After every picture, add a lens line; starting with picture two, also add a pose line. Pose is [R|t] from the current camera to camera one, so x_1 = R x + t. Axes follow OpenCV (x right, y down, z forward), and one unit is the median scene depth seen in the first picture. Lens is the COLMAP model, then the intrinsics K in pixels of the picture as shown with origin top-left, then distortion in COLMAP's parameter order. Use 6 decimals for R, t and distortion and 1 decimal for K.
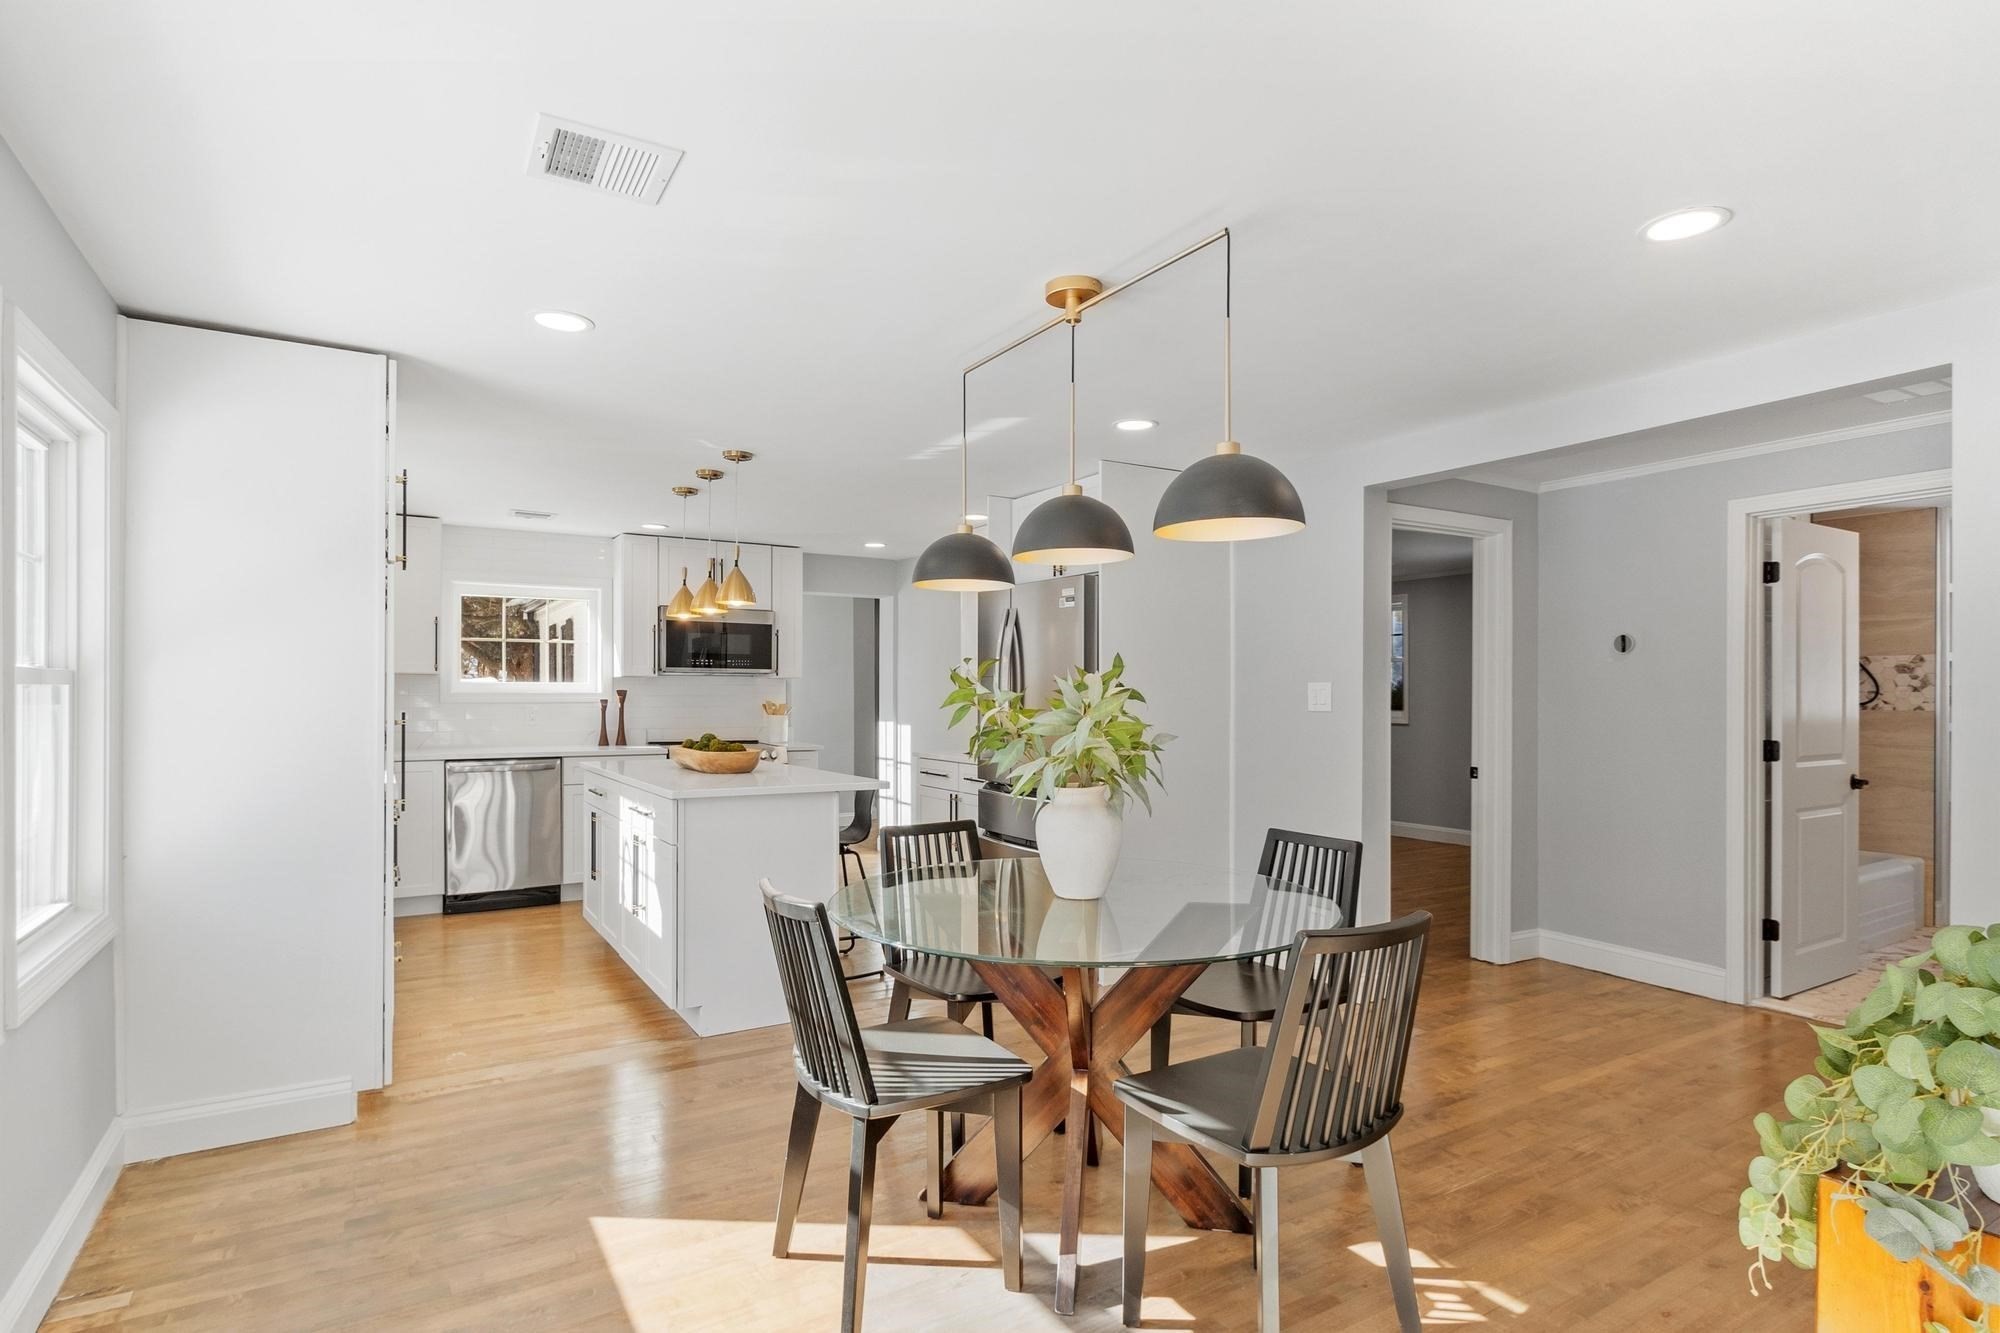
lens RADIAL K [[1024.5, 0, 1007.3], [0, 1024.5, 697.3], [0, 0, 1]] dist [0.001218, 0.000049]
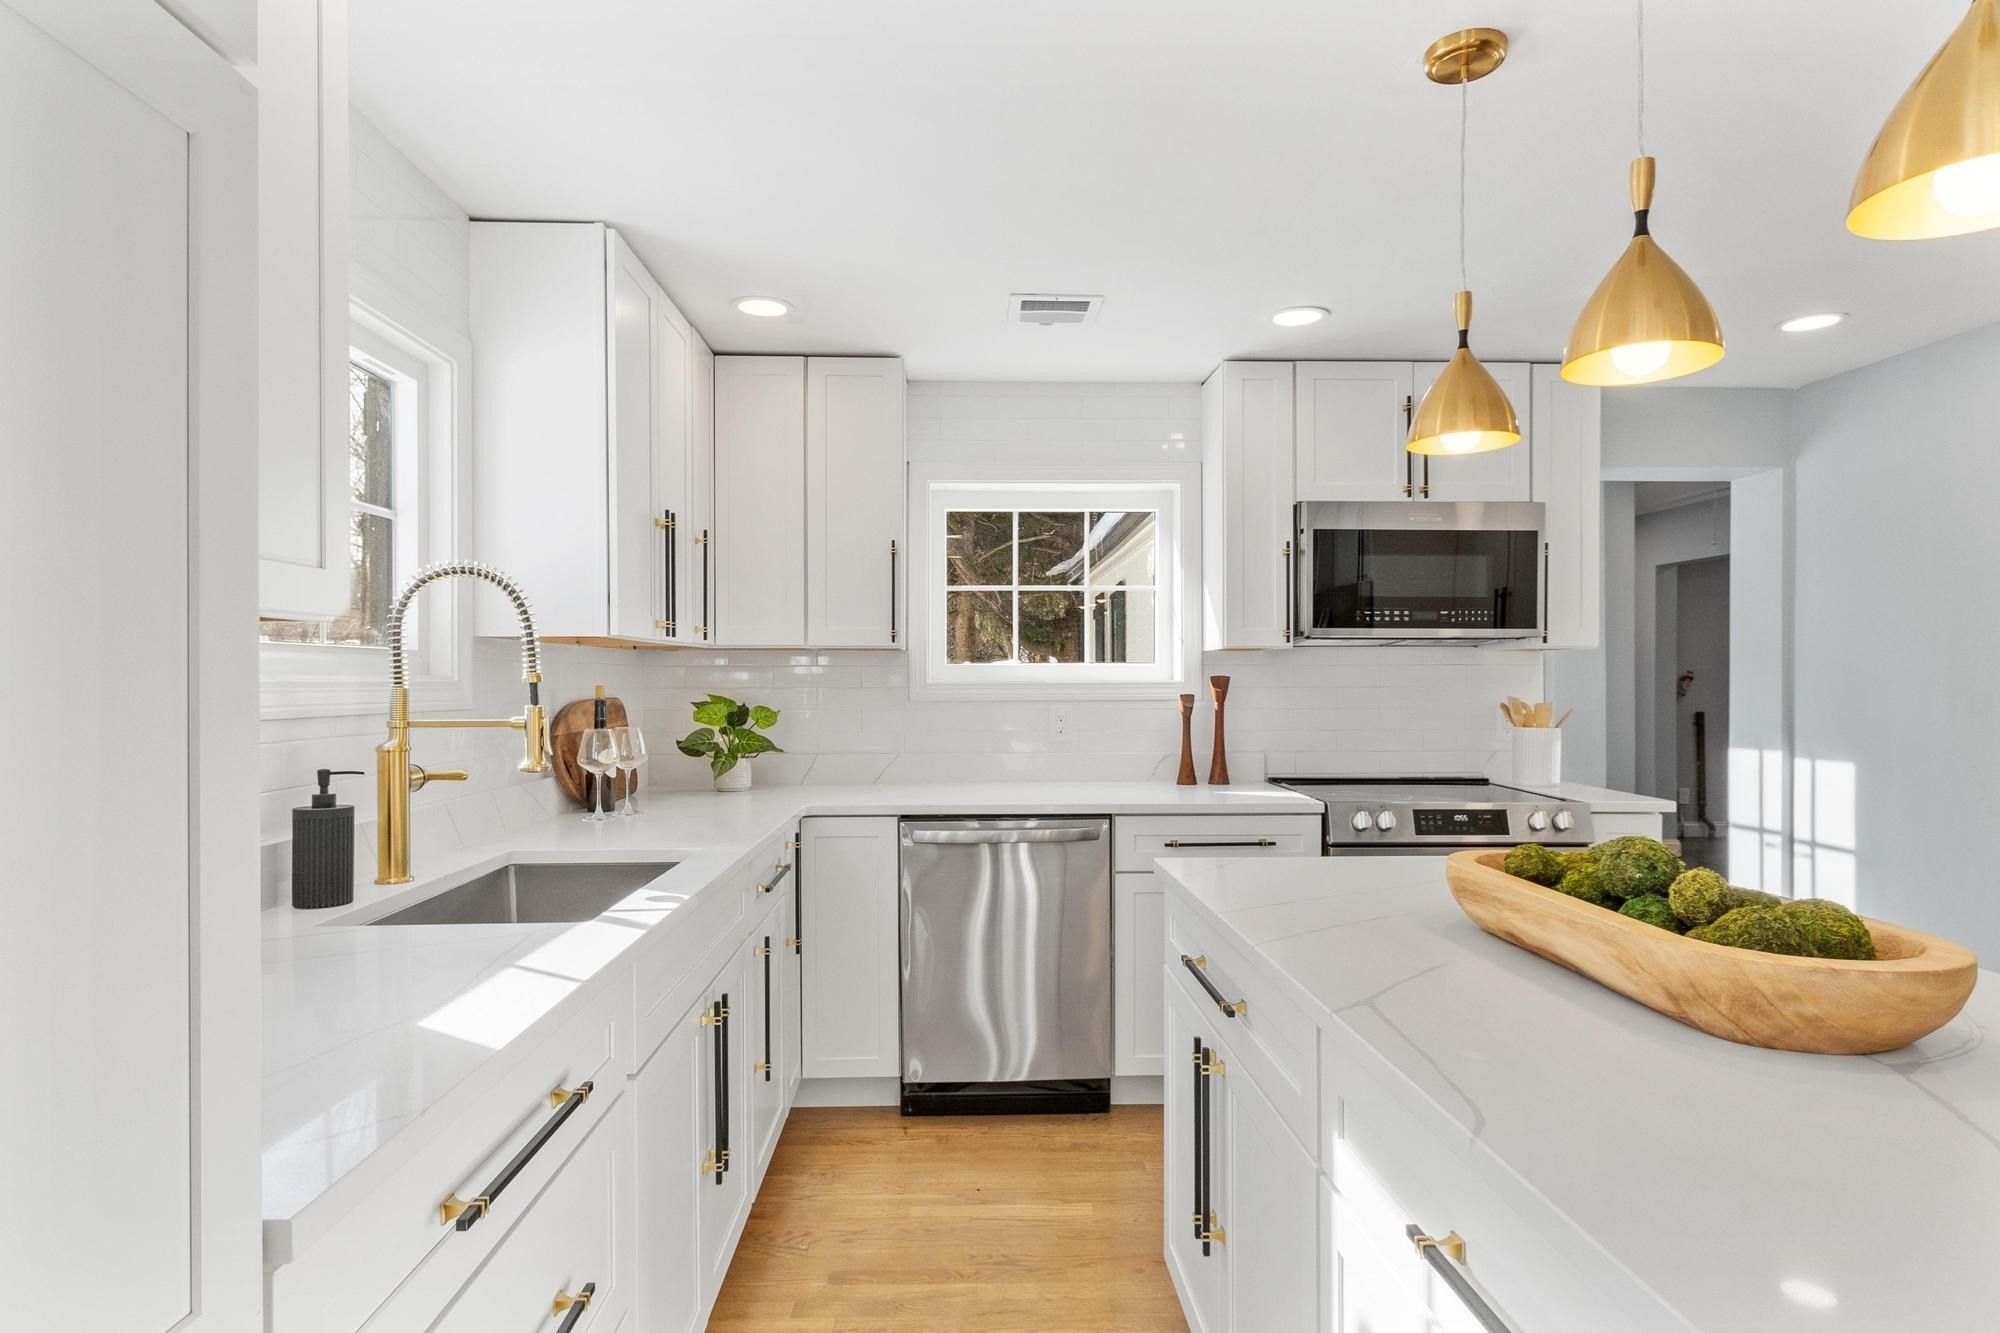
lens RADIAL K [[1050.2, 0, 987.7], [0, 1050.2, 689.3], [0, 0, 1]] dist [0.000306, 0.000435]
pose [[0.864472, 0.000161, -0.502681, -0.236958], [0.003070, 0.999980, 0.005599, -0.004226], [0.502672, -0.006384, 0.864454, 0.542532]]
